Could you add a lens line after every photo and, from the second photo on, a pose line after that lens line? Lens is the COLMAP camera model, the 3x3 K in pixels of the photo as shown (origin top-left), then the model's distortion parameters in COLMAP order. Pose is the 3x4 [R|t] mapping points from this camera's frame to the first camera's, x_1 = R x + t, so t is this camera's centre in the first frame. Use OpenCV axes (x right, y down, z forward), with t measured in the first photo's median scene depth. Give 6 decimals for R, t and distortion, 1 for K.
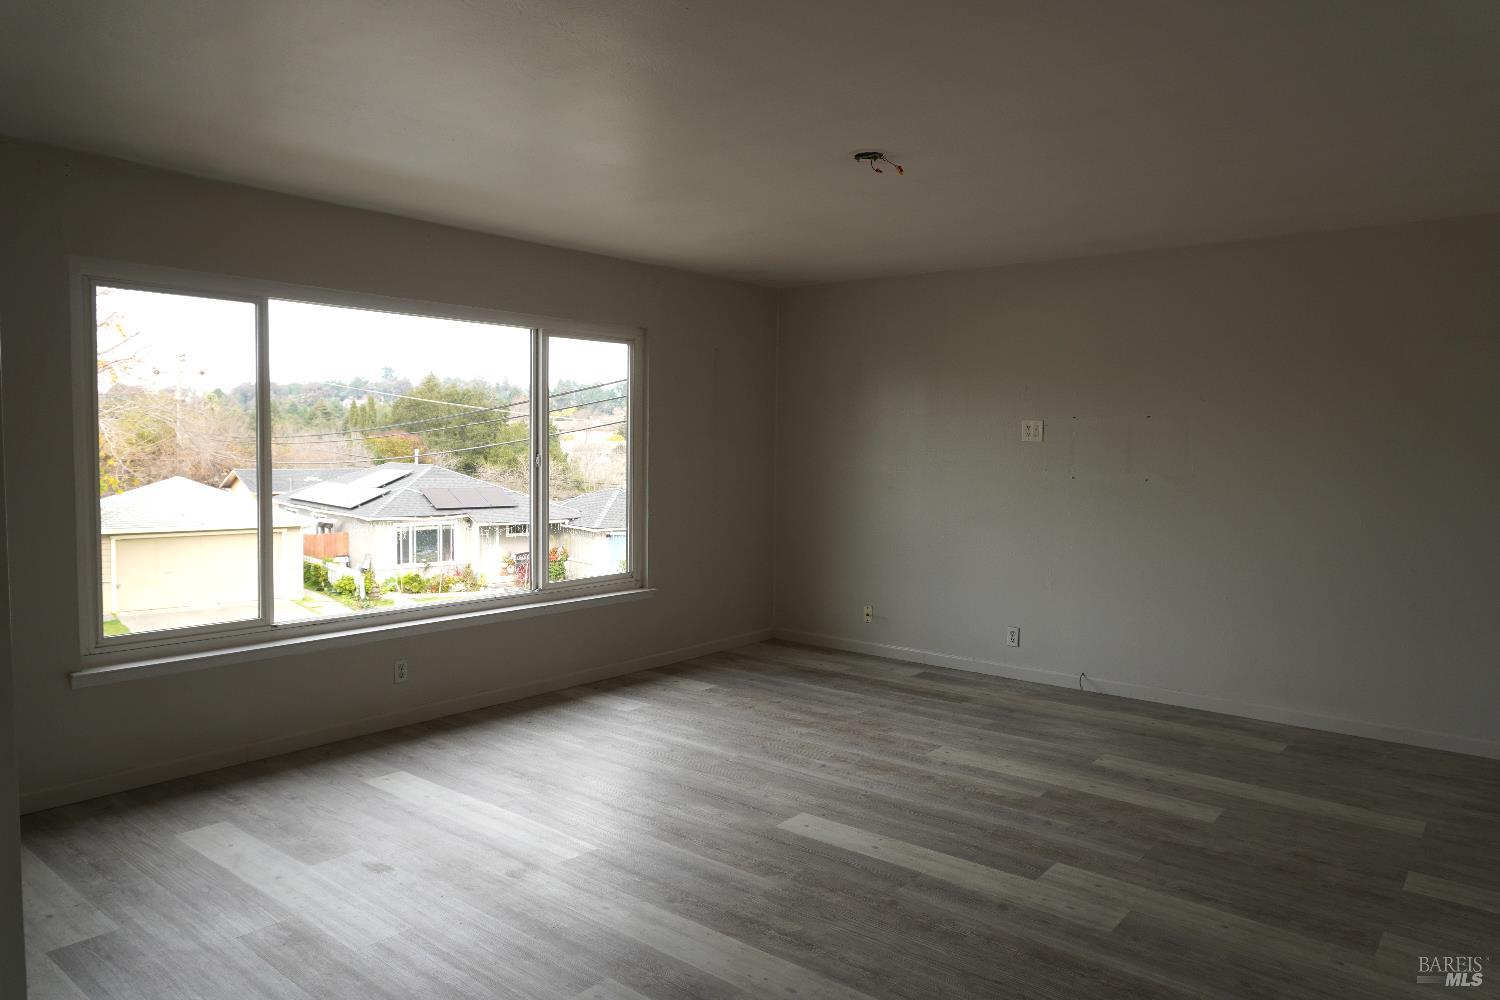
lens RADIAL K [[1001.1, 0, 753.6], [0, 1001.1, 502.6], [0, 0, 1]] dist [-0.051273, 0.036705]
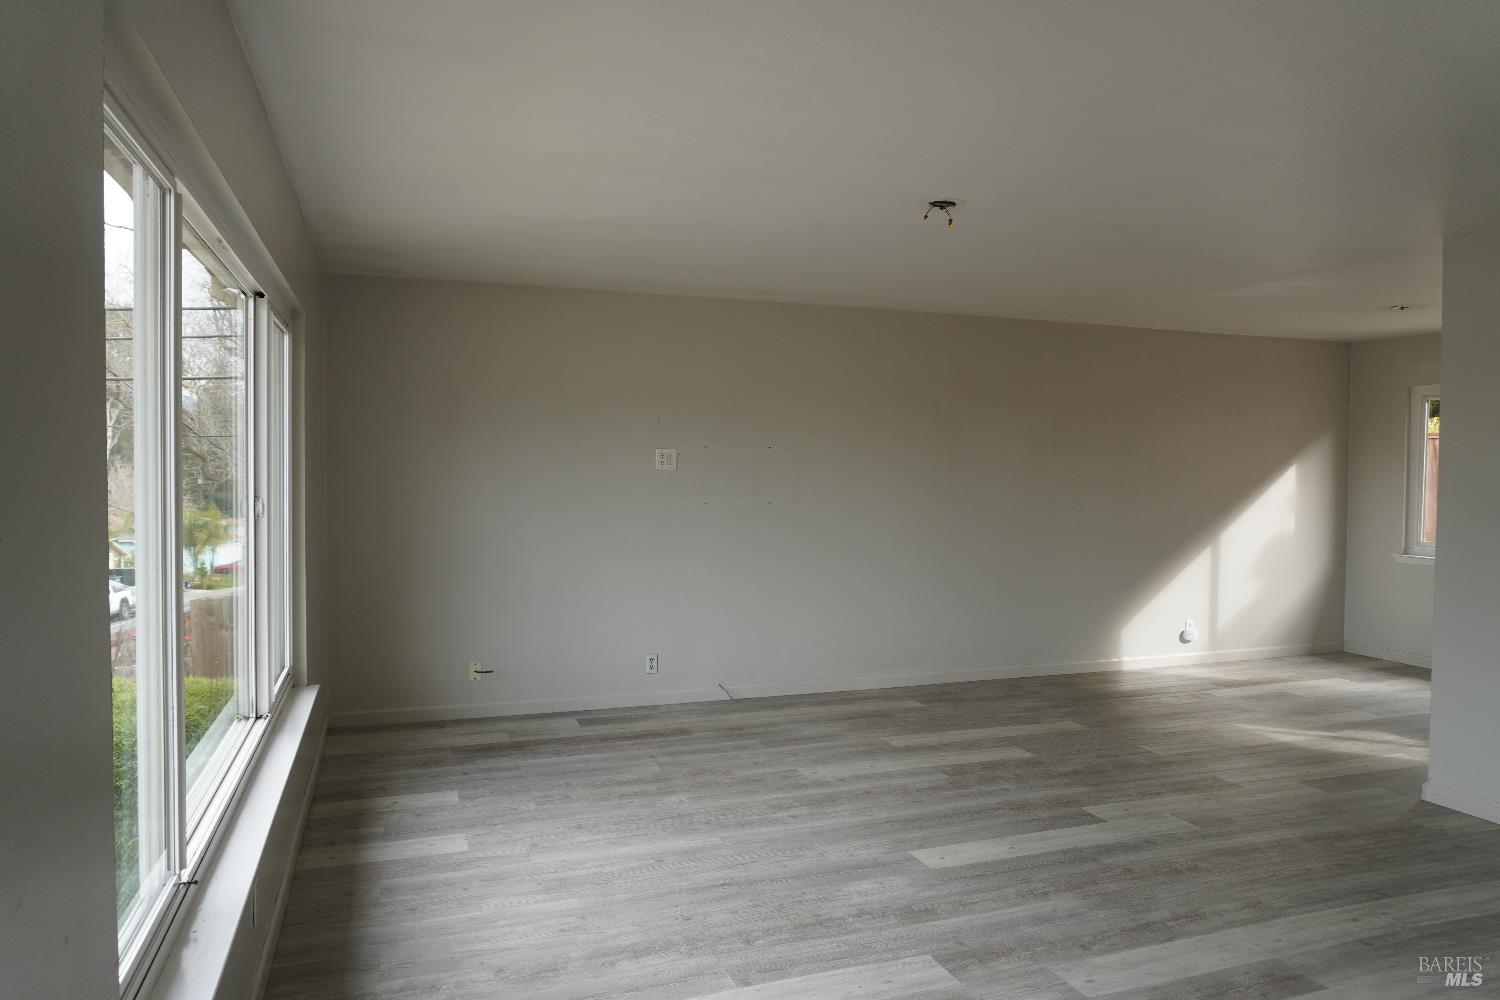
lens RADIAL K [[1001.1, 0, 753.6], [0, 1001.1, 502.6], [0, 0, 1]] dist [-0.051273, 0.036705]
pose [[0.513672, -0.038120, 0.857139, -0.724719], [0.052345, 0.998544, 0.013039, -0.046915], [-0.856388, 0.038170, 0.514920, 0.513444]]
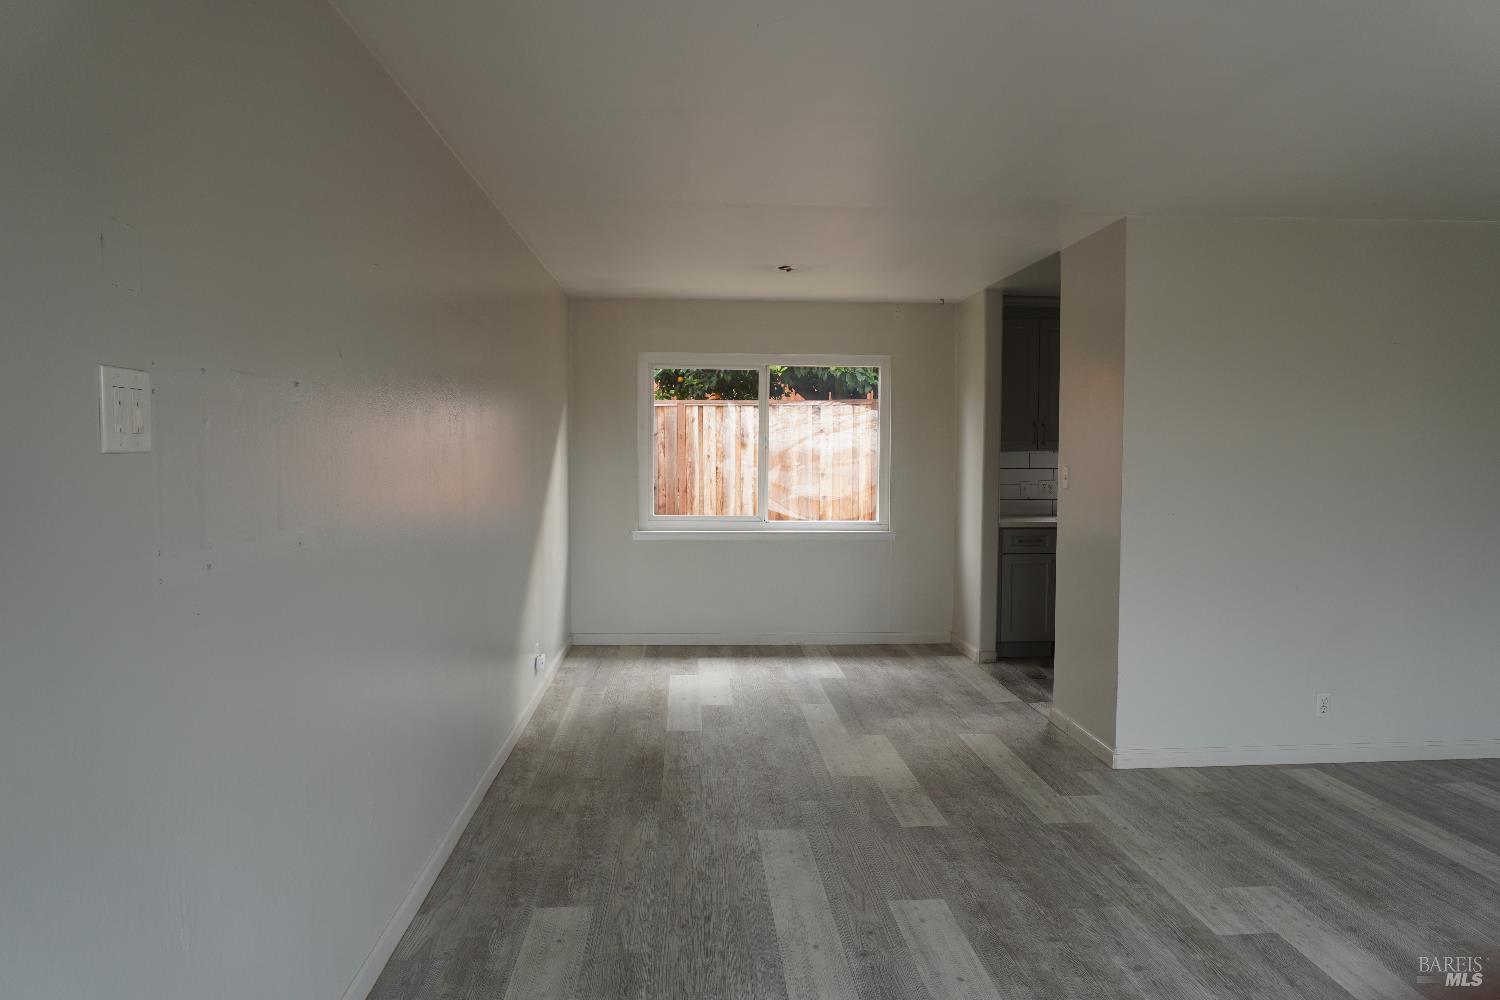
lens RADIAL K [[1001.1, 0, 753.6], [0, 1001.1, 502.6], [0, 0, 1]] dist [-0.051273, 0.036705]
pose [[-0.678440, -0.052252, 0.732795, -0.022566], [0.038139, 0.993617, 0.106160, -0.088175], [-0.733665, 0.099971, -0.672117, 1.365390]]
